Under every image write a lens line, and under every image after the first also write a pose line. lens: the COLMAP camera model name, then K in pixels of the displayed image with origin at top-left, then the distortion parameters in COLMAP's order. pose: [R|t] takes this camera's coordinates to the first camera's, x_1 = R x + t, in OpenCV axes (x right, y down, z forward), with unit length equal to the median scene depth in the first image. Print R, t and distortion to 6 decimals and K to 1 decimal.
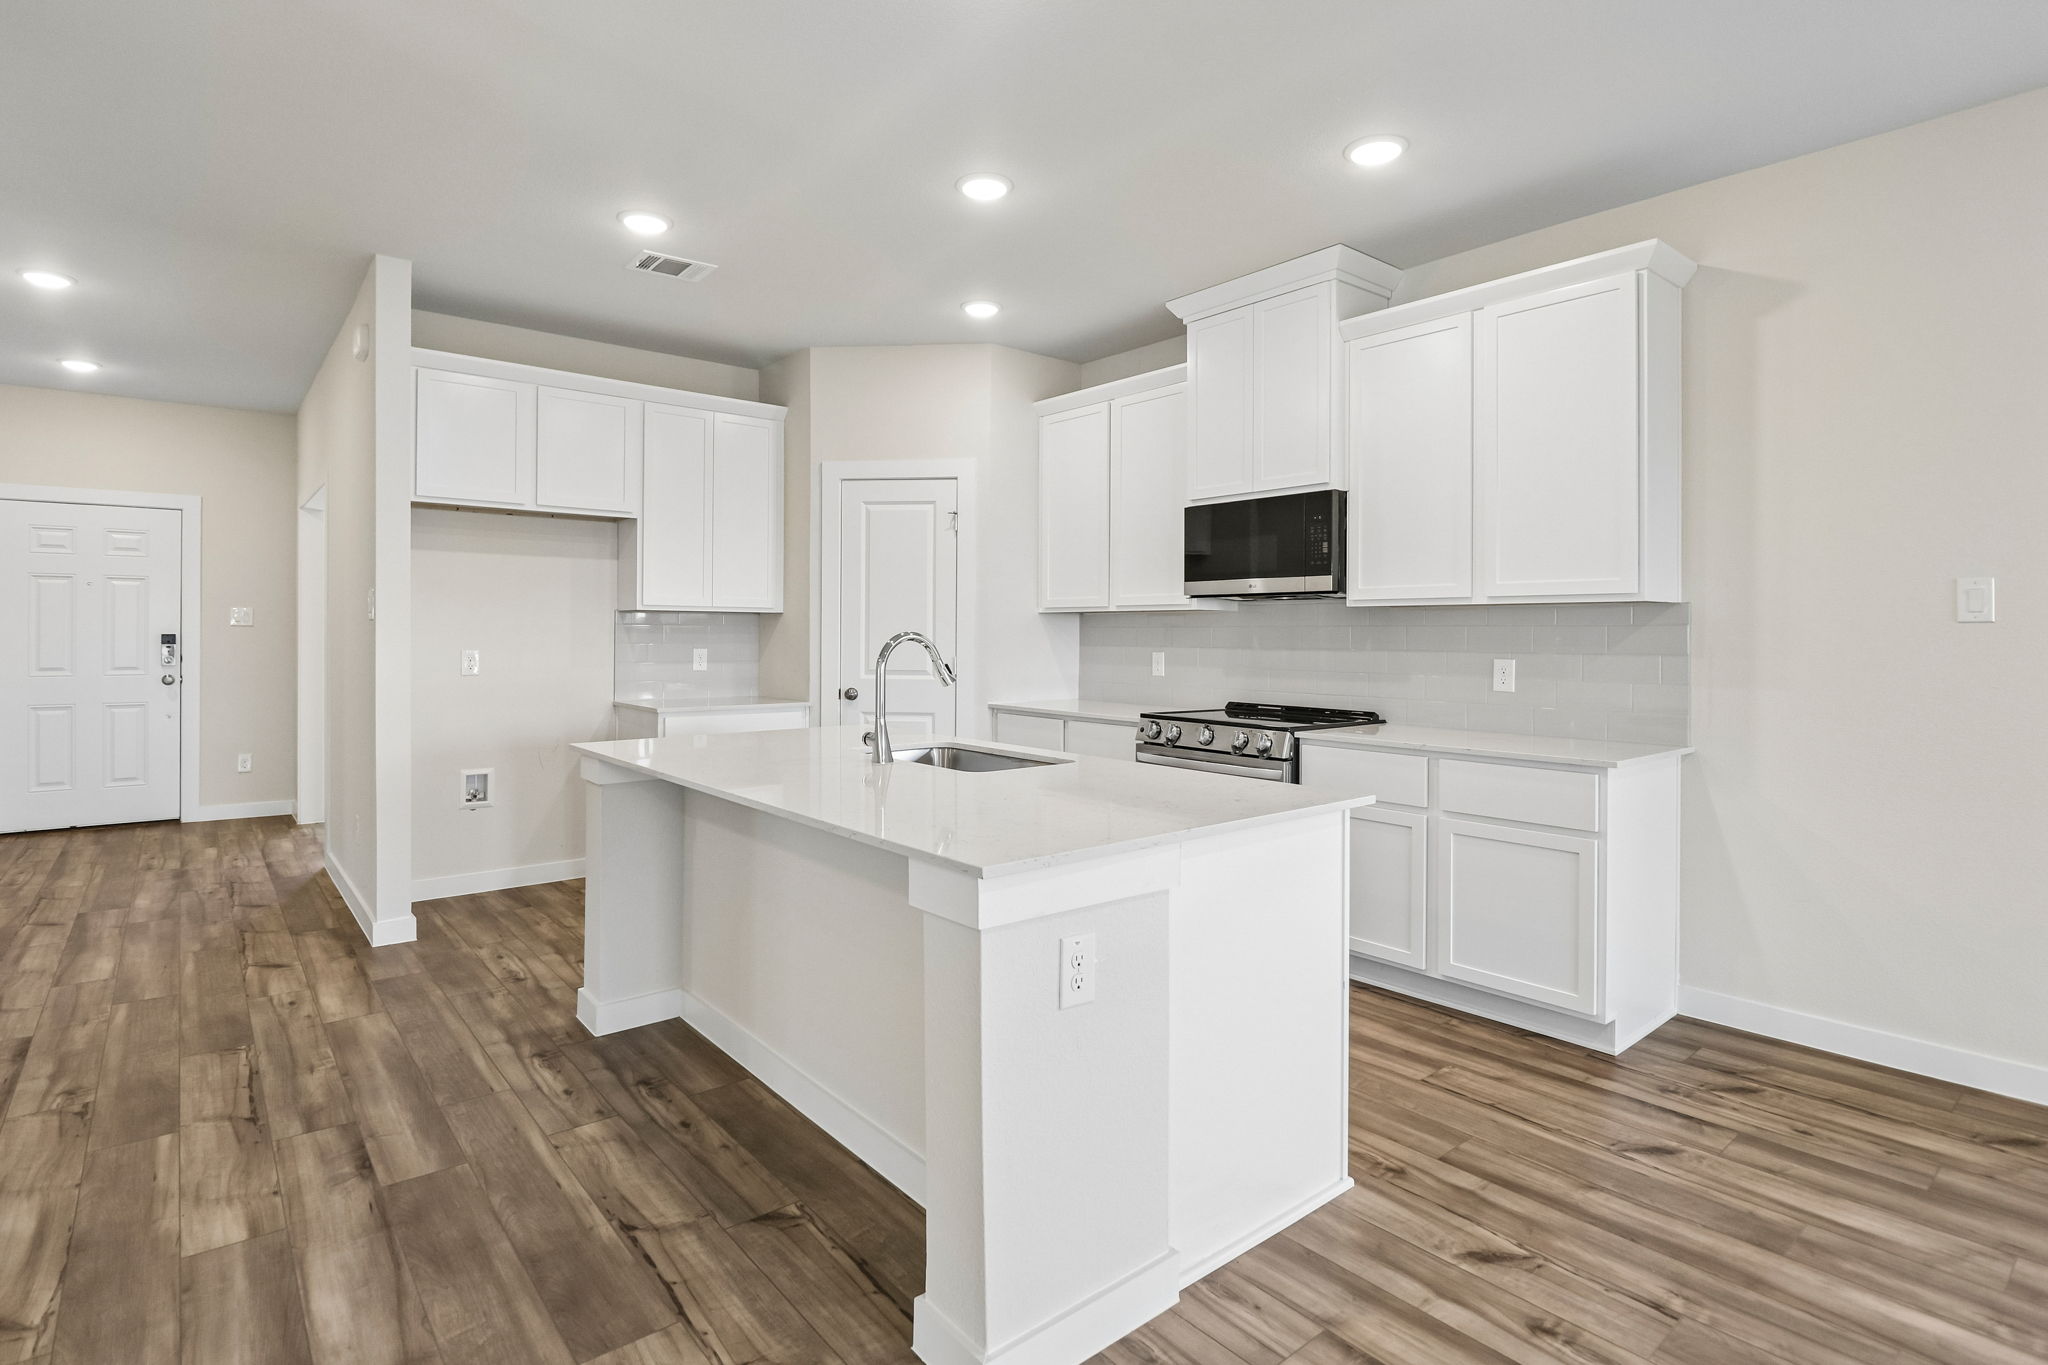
lens RADIAL K [[1008.8, 0, 1020.8], [0, 1008.8, 628.8], [0, 0, 1]] dist [-0.005543, -0.007607]
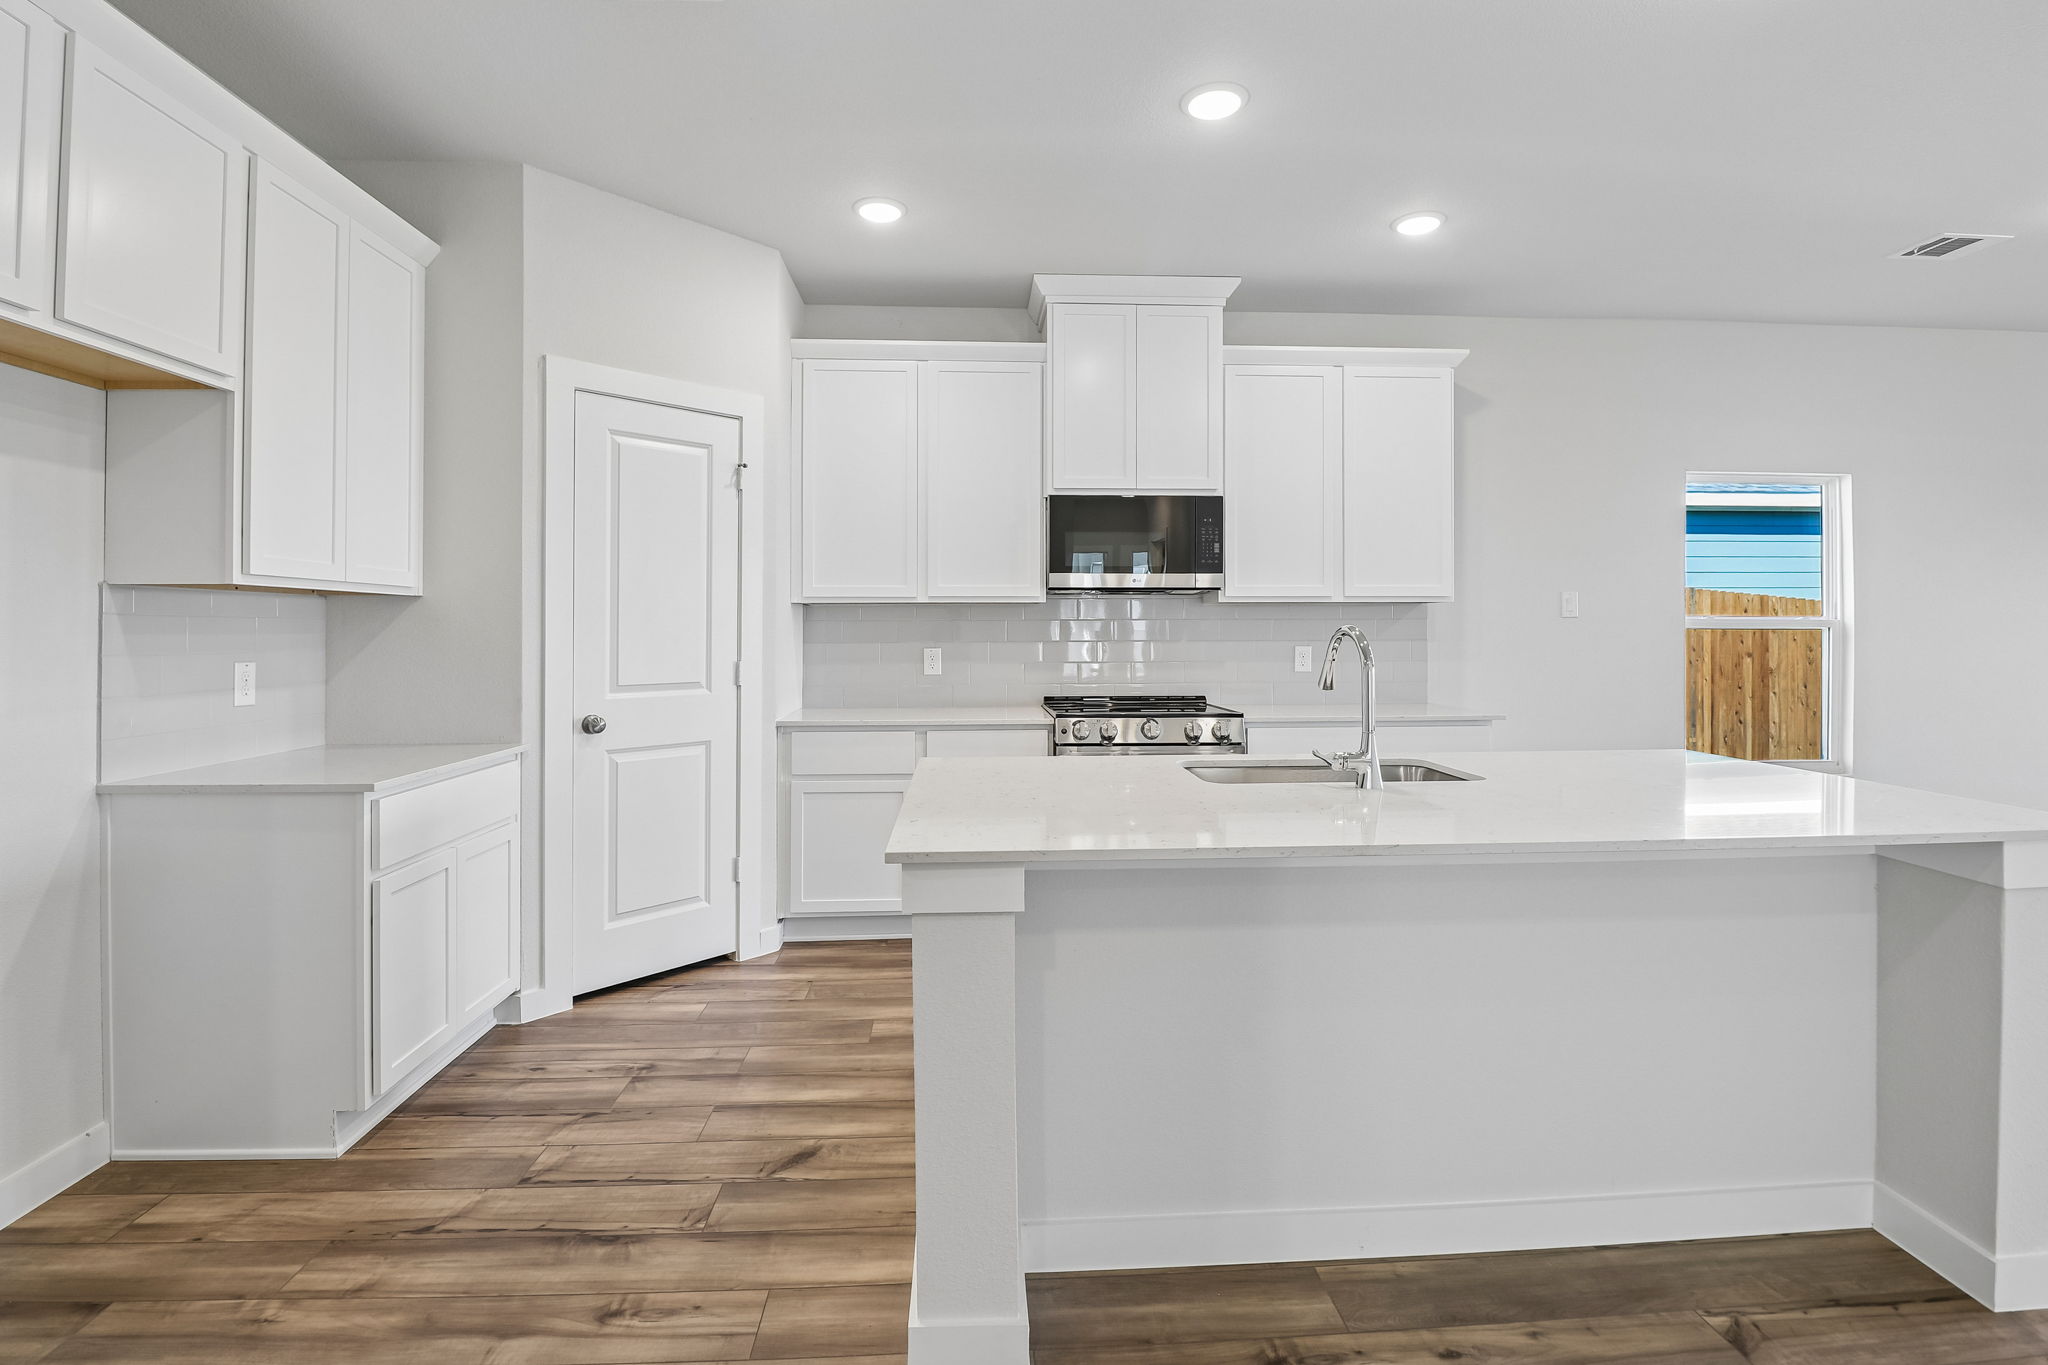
lens RADIAL K [[952.7, 0, 1013.4], [0, 952.7, 619.4], [0, 0, 1]] dist [-0.009521, -0.008623]
pose [[0.597098, 0.001817, 0.802166, -0.785539], [0.003055, 0.999985, -0.004539, 0.001575], [-0.802163, 0.005161, 0.597083, 0.663561]]
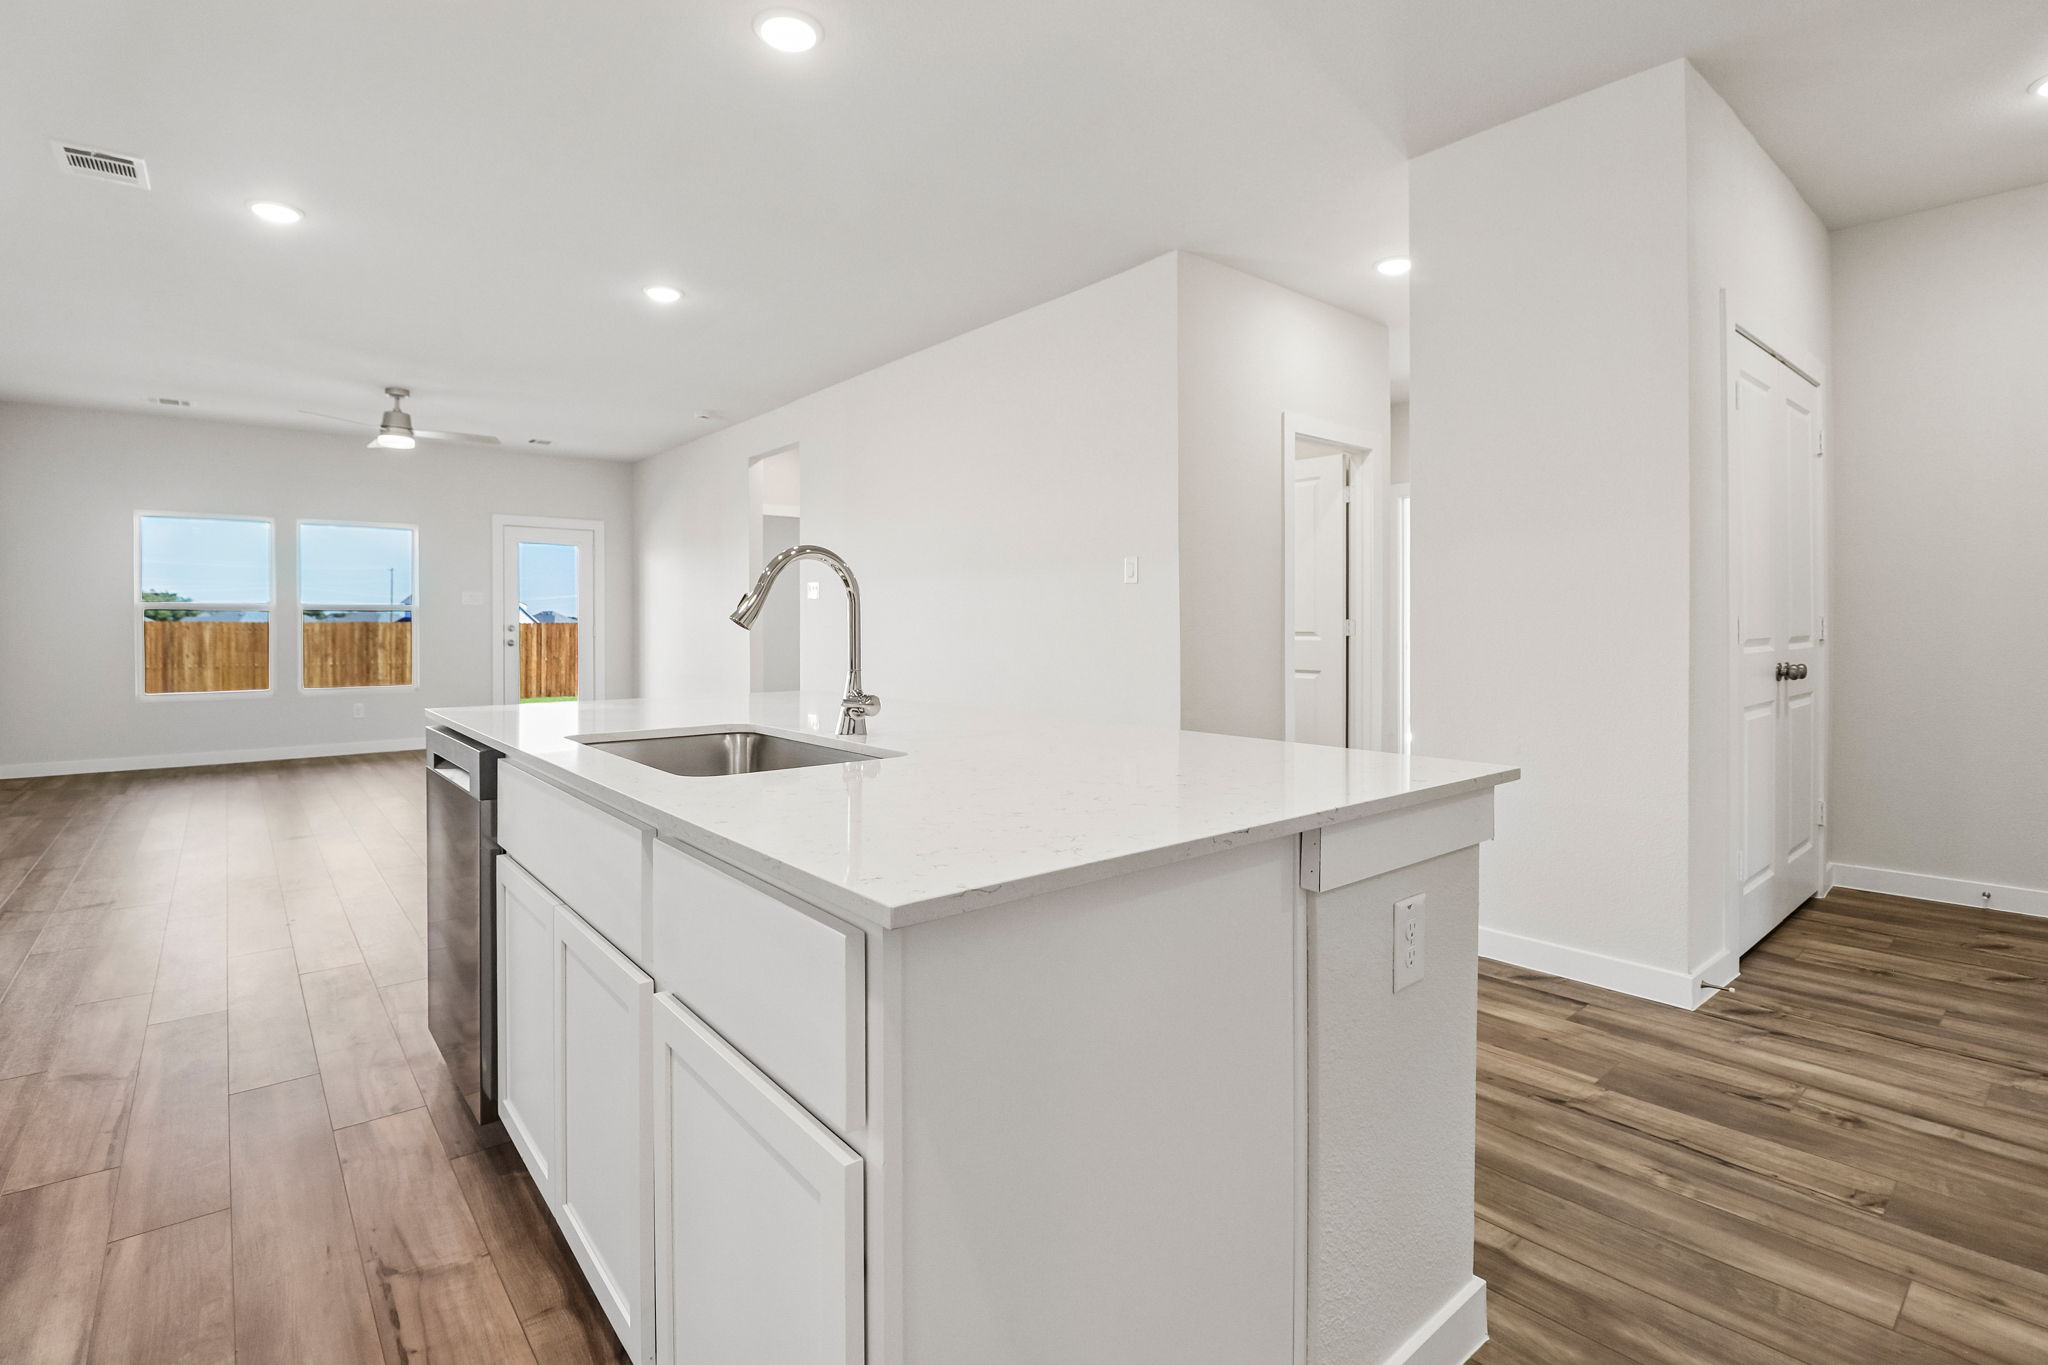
lens RADIAL K [[952.7, 0, 1026.5], [0, 952.7, 626.7], [0, 0, 1]] dist [-0.009521, -0.008623]
pose [[-0.999914, -0.001894, -0.012982, -0.214969], [-0.001888, 0.999998, -0.000508, 0.048729], [0.012983, -0.000483, -0.999916, 1.429207]]
